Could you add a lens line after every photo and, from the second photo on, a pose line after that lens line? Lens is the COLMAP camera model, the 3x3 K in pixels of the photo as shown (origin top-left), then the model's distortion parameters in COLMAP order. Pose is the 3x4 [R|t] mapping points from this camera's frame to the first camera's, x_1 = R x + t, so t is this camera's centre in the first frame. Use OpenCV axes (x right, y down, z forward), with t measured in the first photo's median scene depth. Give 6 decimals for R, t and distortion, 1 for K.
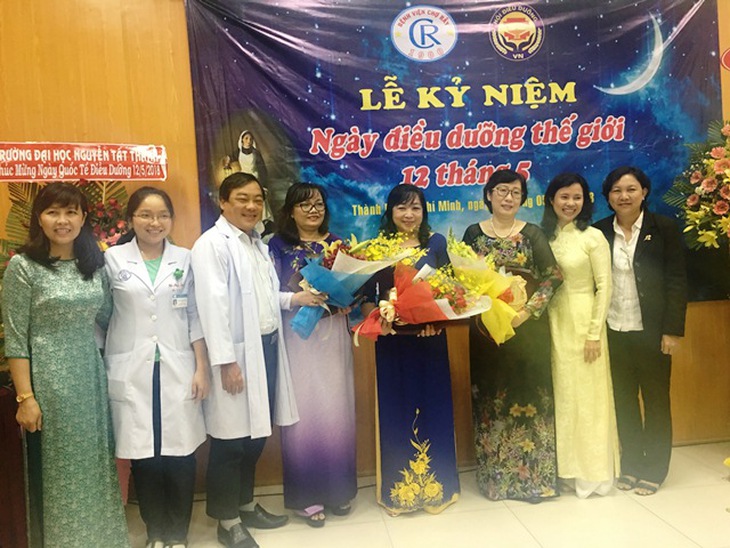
lens RADIAL K [[610.0, 0, 367.9], [0, 610.0, 278.7], [0, 0, 1]] dist [0.025565, -0.007199]
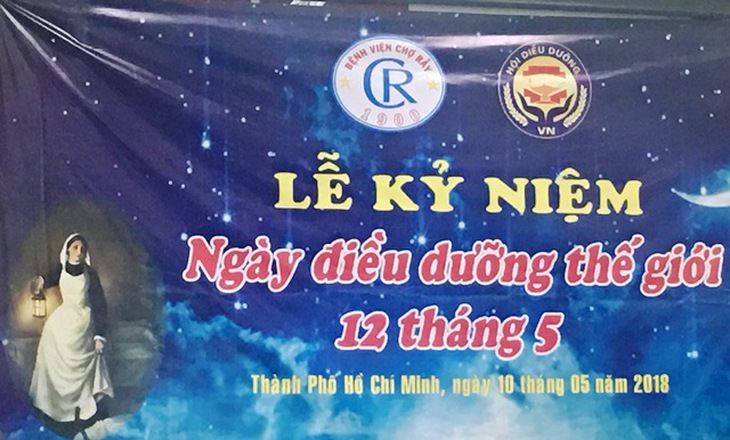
lens RADIAL K [[2334.4, 0, 365.3], [0, 2334.4, 218.9], [0, 0, 1]] dist [0.056768, 0.000000]
pose [[0.993160, 0.036484, -0.110913, 0.316949], [-0.050101, 0.991194, -0.122577, -0.005332], [0.105464, 0.127295, 0.986242, -1.141784]]
